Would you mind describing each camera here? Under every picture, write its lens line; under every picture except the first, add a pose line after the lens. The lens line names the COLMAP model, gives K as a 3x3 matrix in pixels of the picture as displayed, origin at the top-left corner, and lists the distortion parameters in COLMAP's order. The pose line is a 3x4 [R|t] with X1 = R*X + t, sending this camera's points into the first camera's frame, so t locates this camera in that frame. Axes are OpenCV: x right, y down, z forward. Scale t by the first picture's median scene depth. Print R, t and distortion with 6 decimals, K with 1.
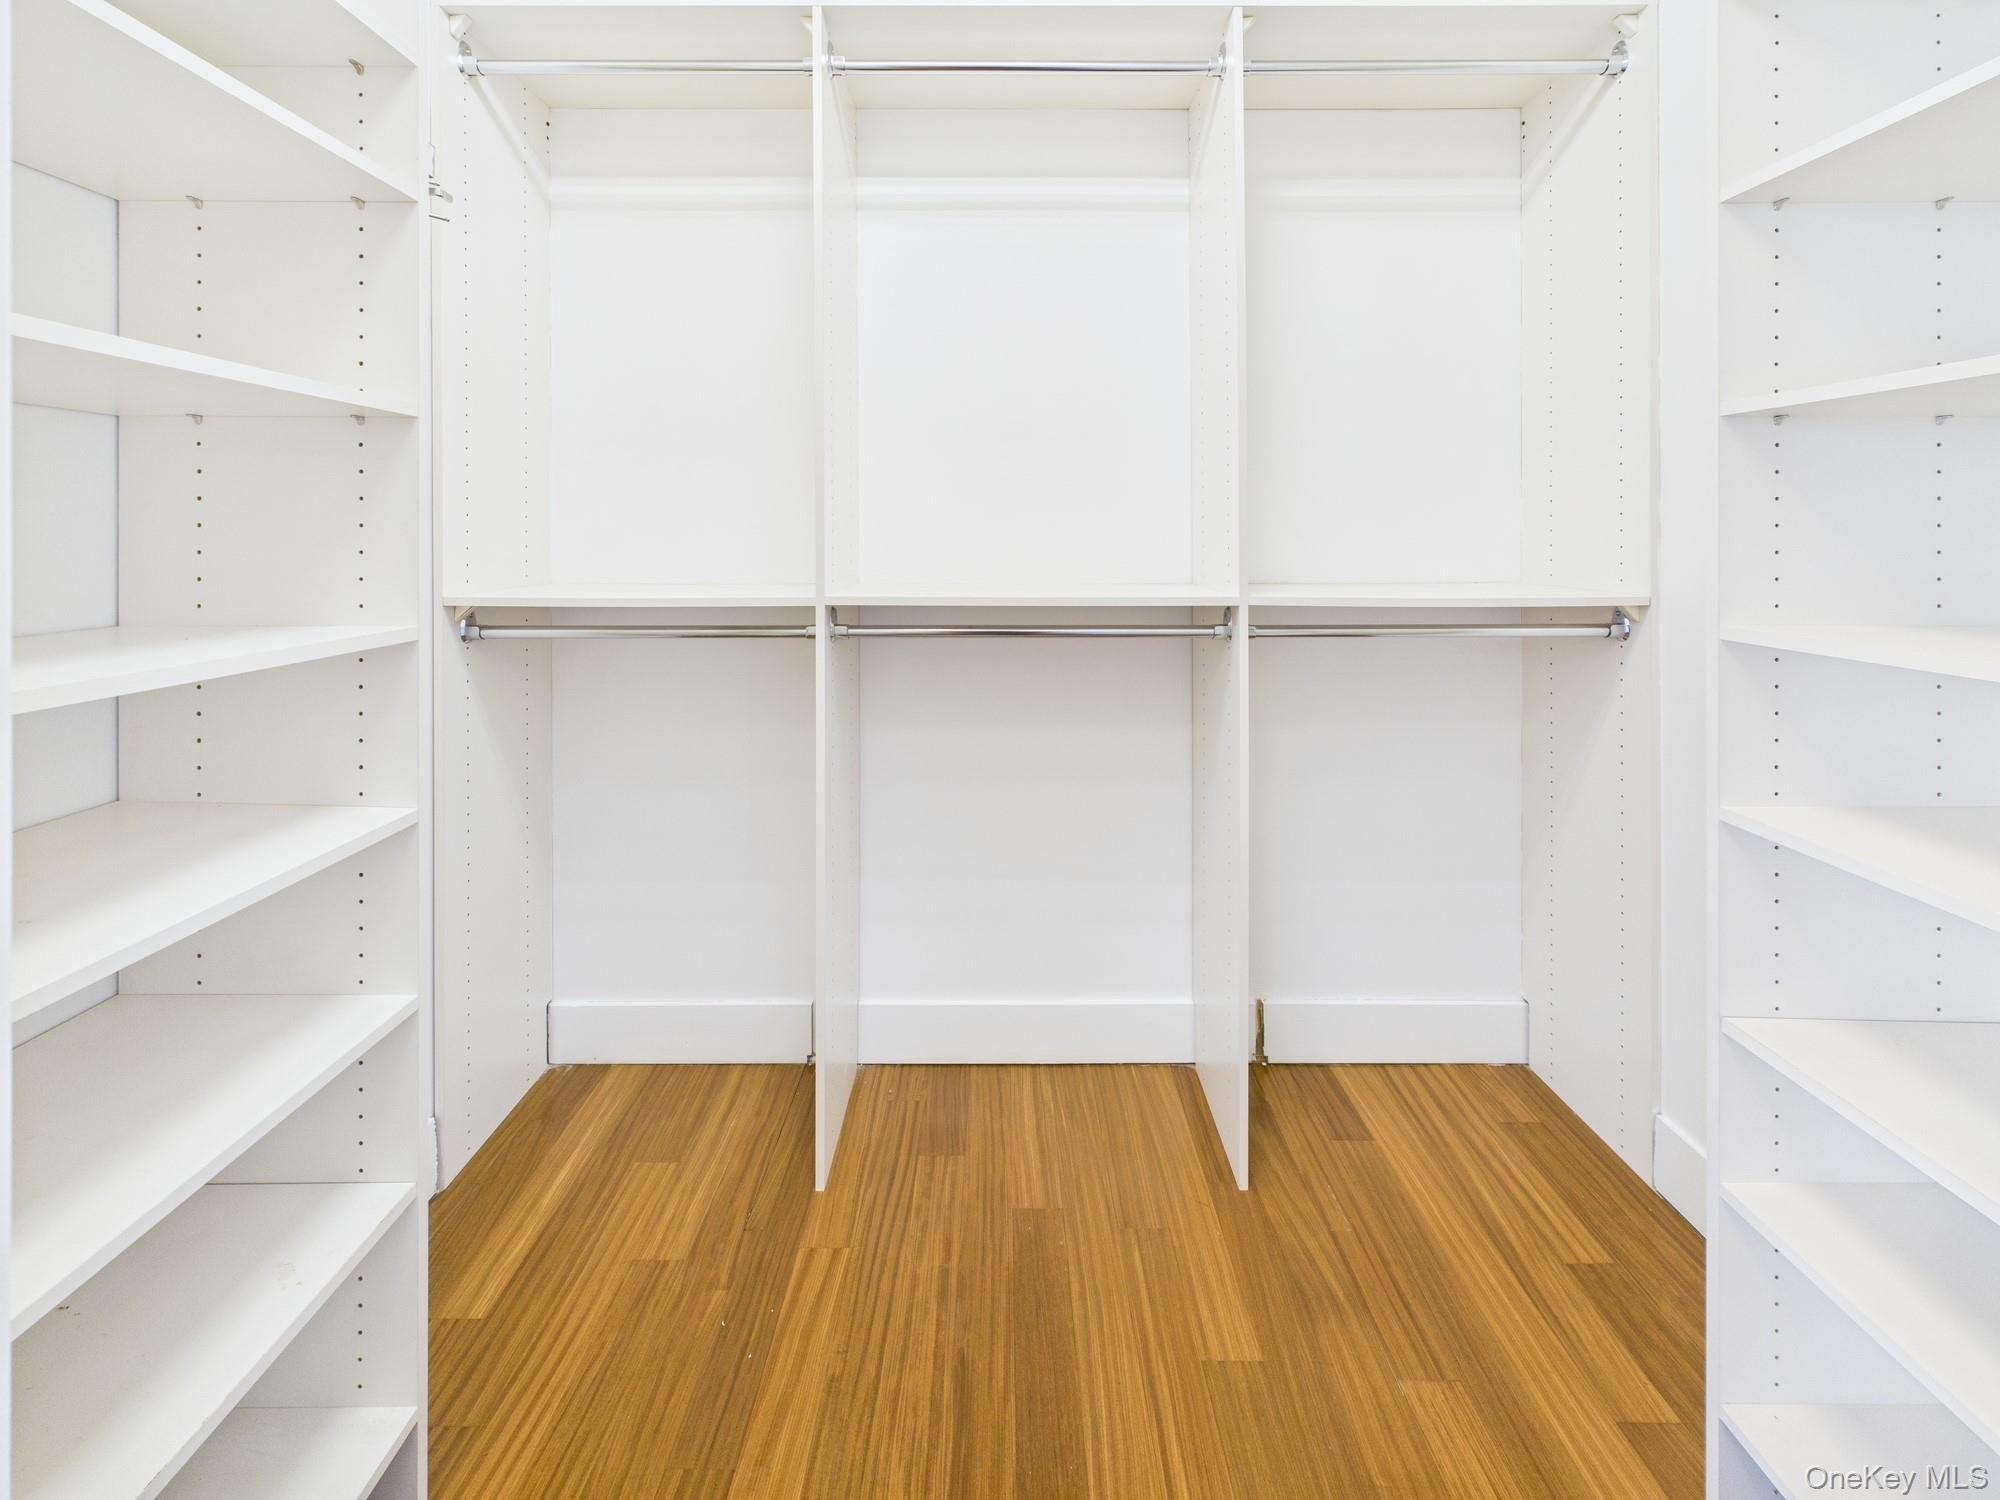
lens RADIAL K [[801.4, 0, 1000.0], [0, 801.4, 769.9], [0, 0, 1]] dist [0.000221, 0.000108]
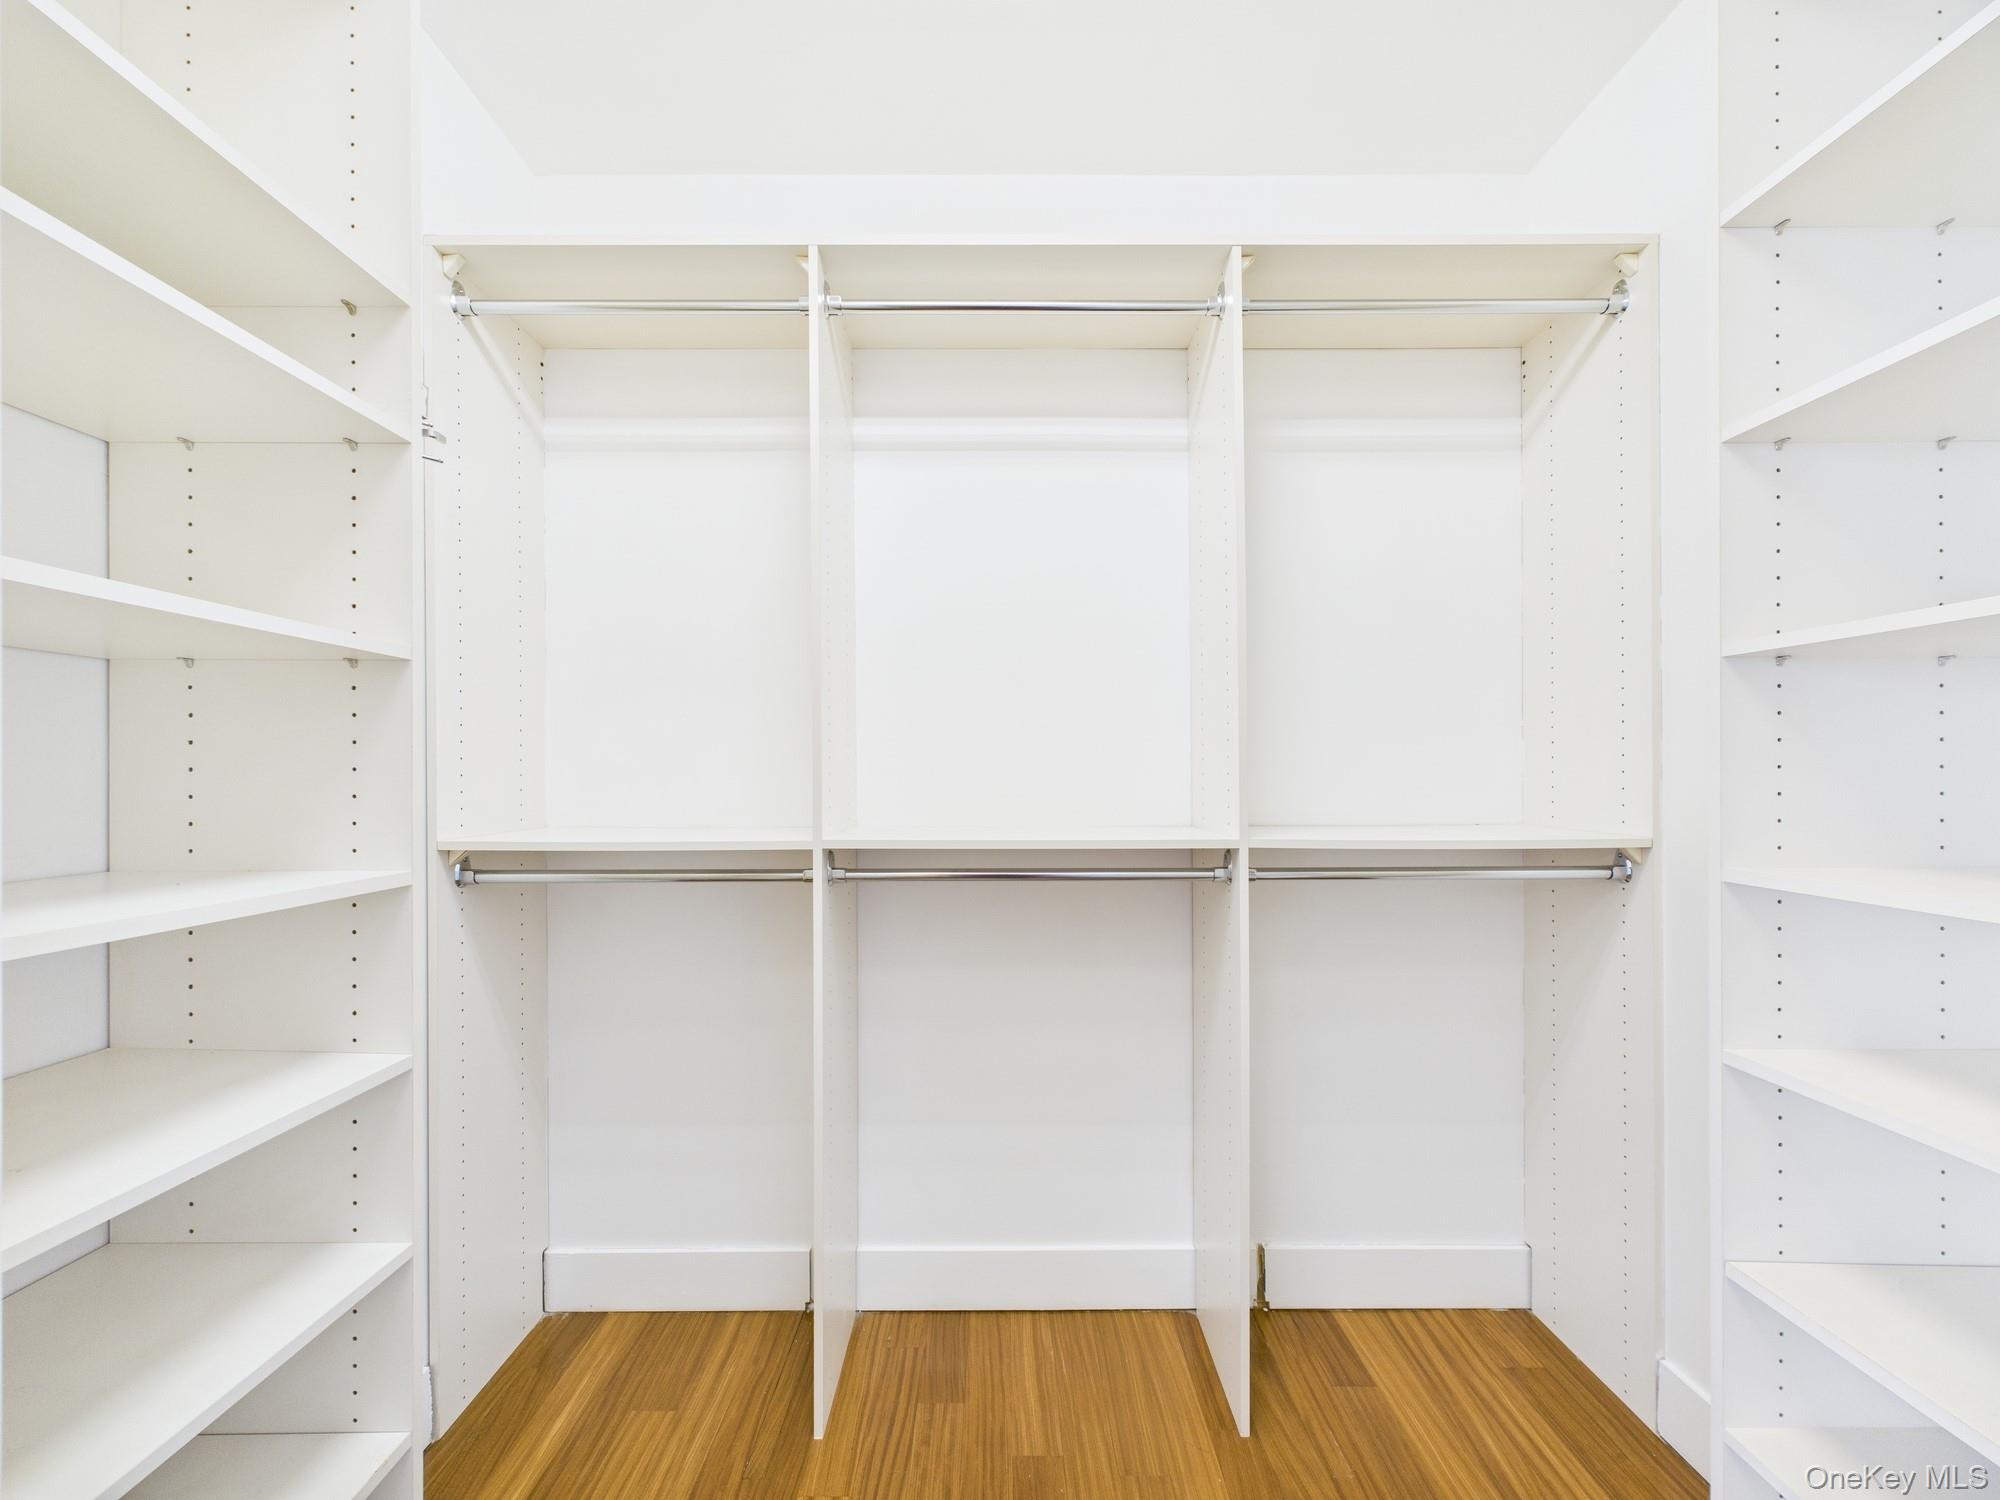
lens RADIAL K [[801.4, 0, 1000.0], [0, 801.4, 769.9], [0, 0, 1]] dist [0.000221, 0.000108]
pose [[0.999996, -0.002154, 0.001904, -0.000003], [0.002155, 0.999998, -0.000429, -0.302242], [-0.001903, 0.000433, 0.999998, 0.006882]]
